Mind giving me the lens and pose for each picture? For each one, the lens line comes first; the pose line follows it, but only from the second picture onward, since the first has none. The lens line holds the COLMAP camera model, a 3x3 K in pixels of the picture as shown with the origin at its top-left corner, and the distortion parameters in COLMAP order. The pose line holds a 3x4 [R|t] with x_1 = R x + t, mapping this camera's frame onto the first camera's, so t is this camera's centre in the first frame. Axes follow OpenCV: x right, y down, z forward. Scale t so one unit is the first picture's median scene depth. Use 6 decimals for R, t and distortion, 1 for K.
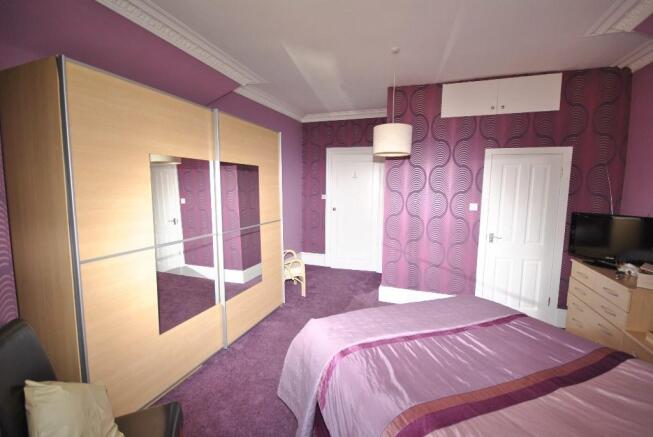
lens RADIAL K [[286.1, 0, 326.9], [0, 286.1, 216.4], [0, 0, 1]] dist [0.006727, -0.010595]
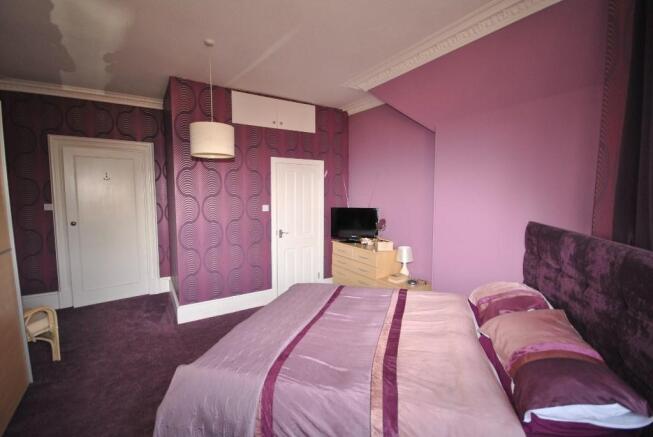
lens RADIAL K [[286.1, 0, 326.9], [0, 286.1, 216.4], [0, 0, 1]] dist [0.006727, -0.010595]
pose [[0.616255, -0.079393, 0.783535, -0.234847], [0.088534, 0.995583, 0.031247, -0.016147], [-0.782555, 0.050114, 0.620562, 0.130262]]
